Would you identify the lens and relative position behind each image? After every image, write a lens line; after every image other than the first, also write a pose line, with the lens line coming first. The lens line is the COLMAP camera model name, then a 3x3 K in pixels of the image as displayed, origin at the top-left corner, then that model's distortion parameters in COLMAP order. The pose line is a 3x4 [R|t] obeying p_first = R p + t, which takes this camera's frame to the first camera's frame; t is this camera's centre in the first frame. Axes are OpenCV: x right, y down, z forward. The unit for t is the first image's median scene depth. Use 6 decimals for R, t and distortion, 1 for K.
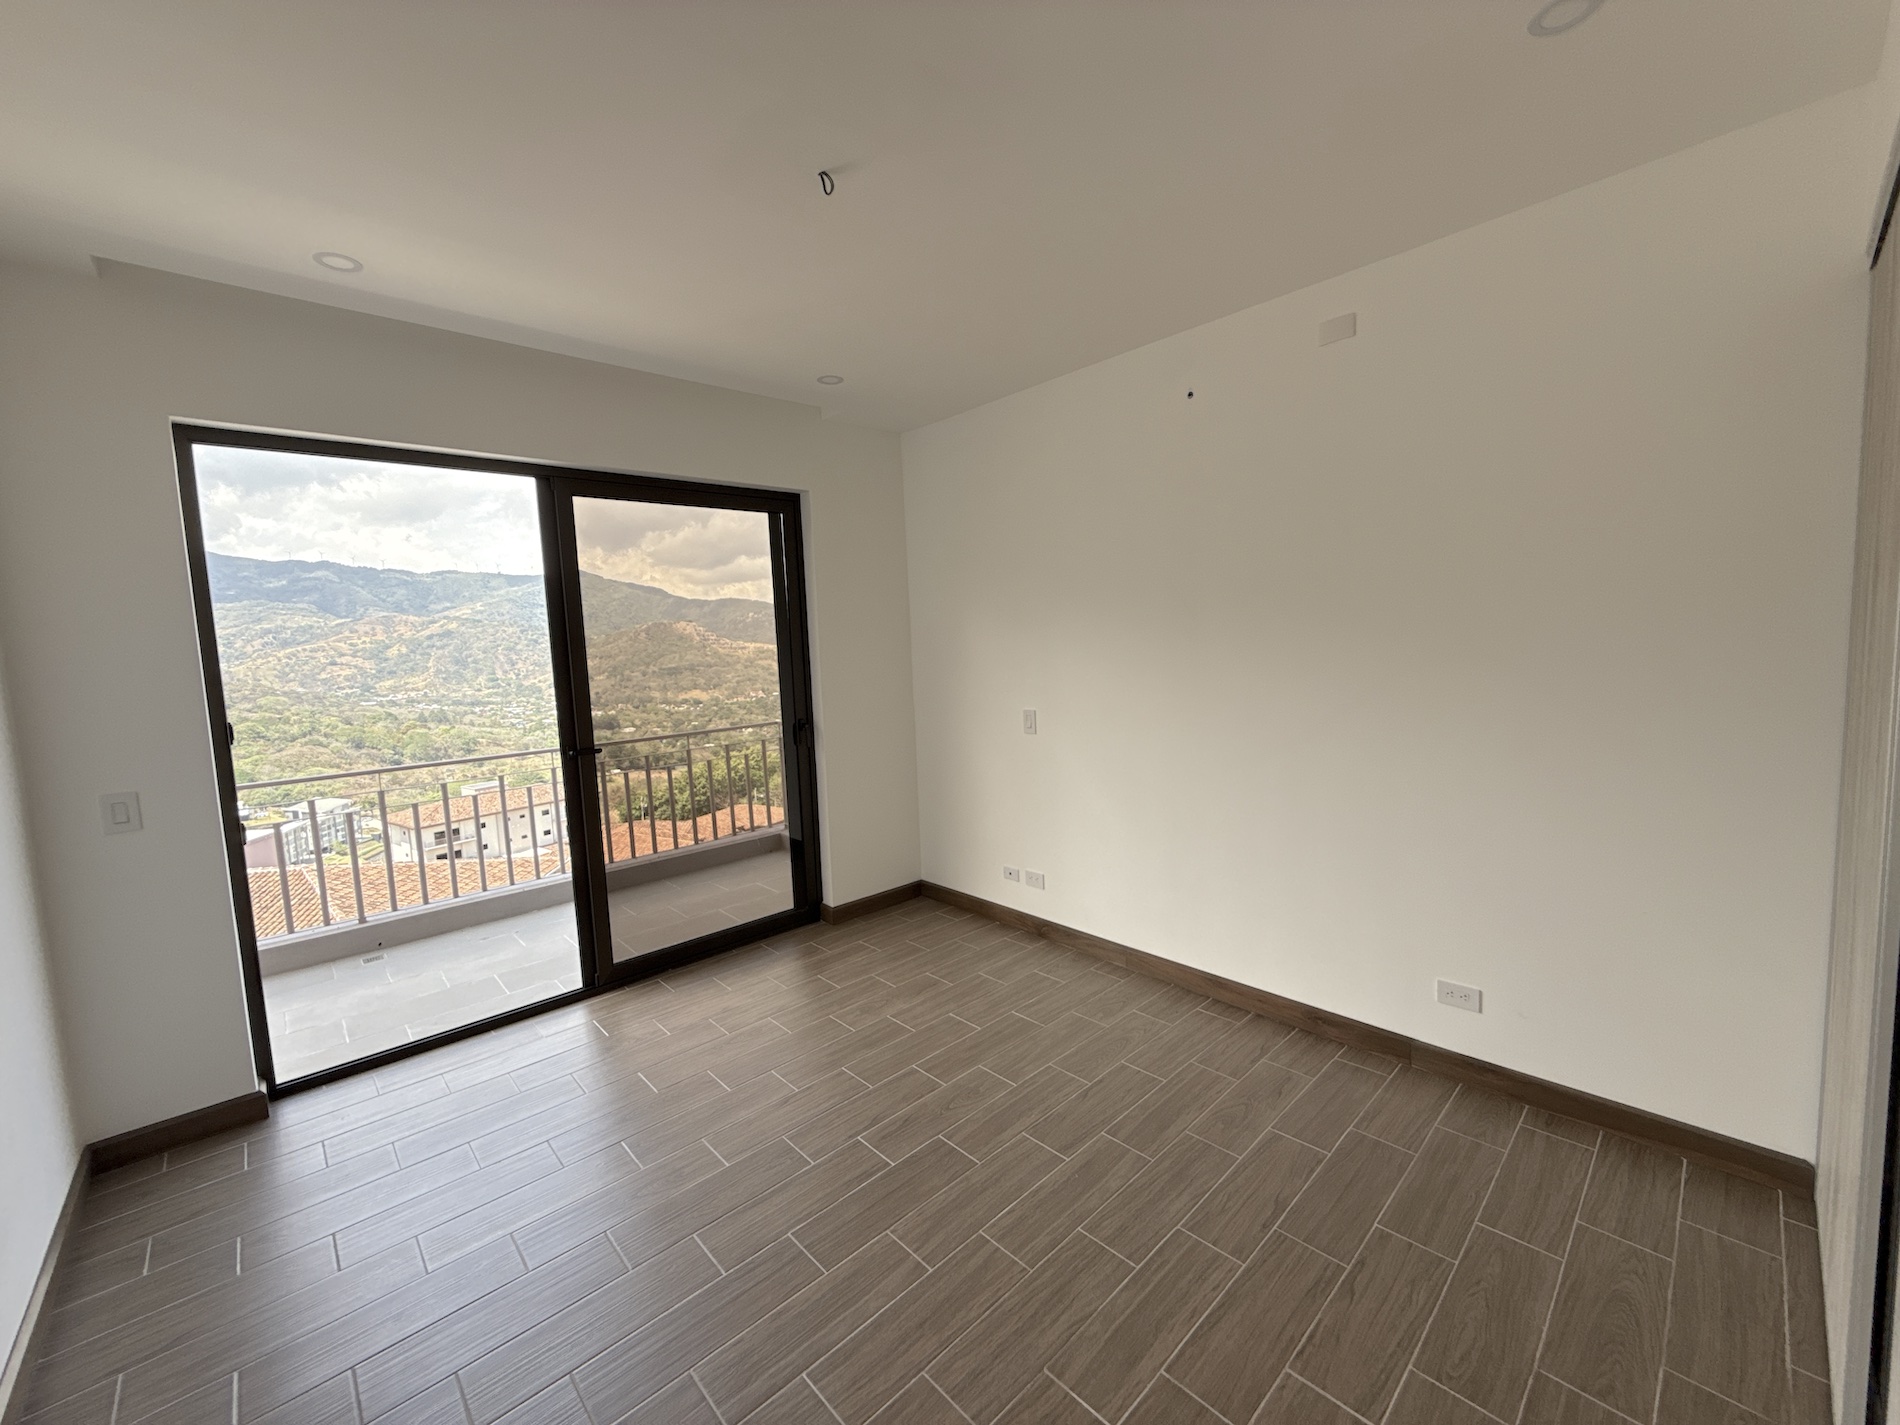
lens RADIAL K [[756.9, 0, 962.2], [0, 756.9, 711.5], [0, 0, 1]] dist [0.000192, -0.000020]
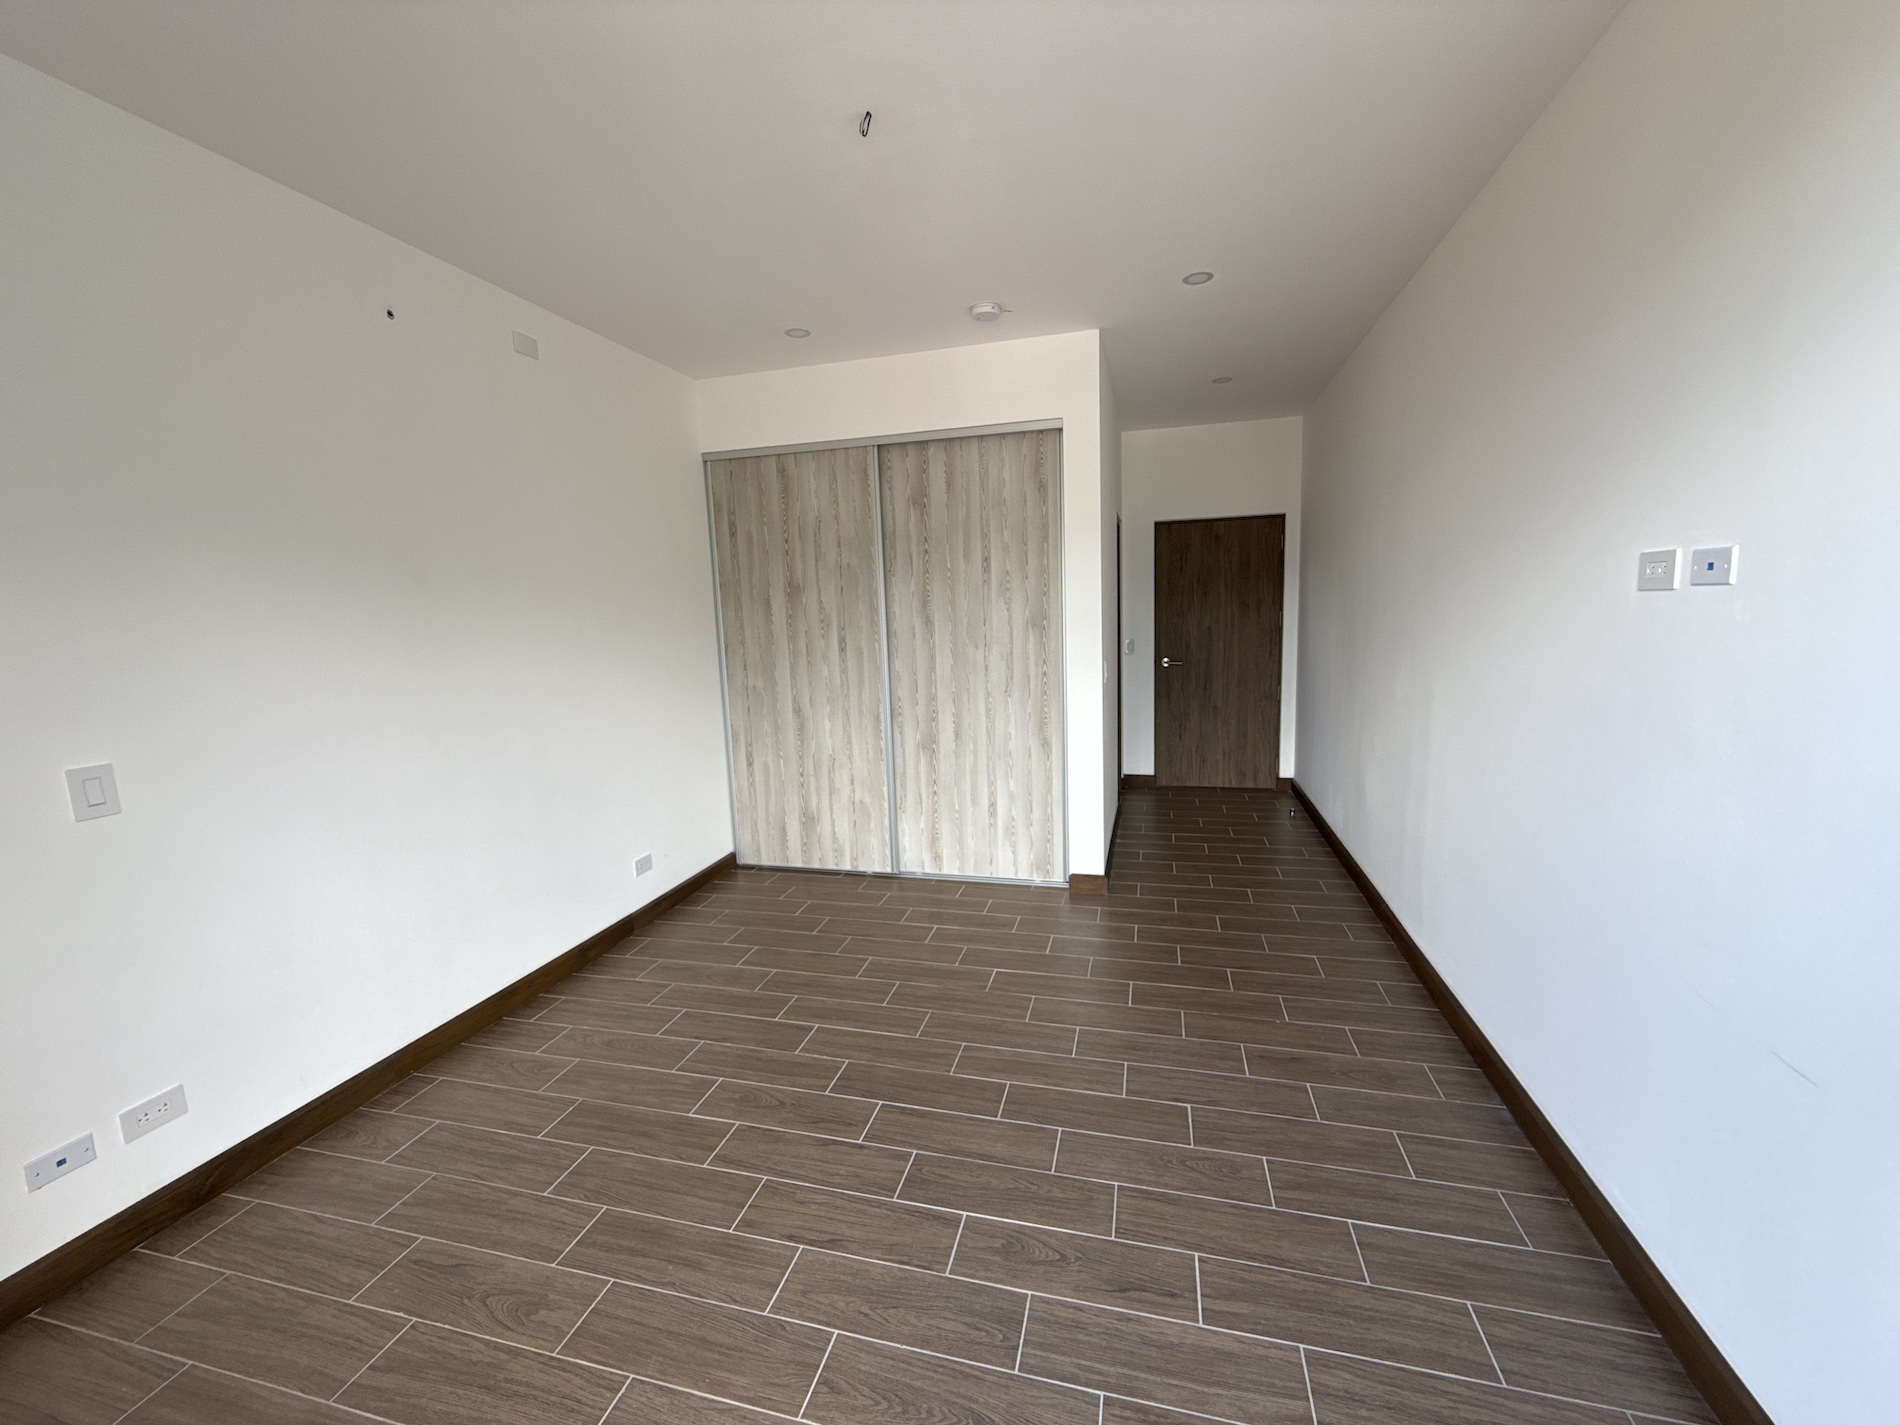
lens RADIAL K [[756.9, 0, 945.6], [0, 756.9, 704.2], [0, 0, 1]] dist [0.000192, -0.000020]
pose [[-0.517129, -0.051705, 0.854344, -0.745272], [0.133568, 0.981070, 0.140222, -0.044231], [-0.845421, 0.186625, -0.500433, 1.016288]]
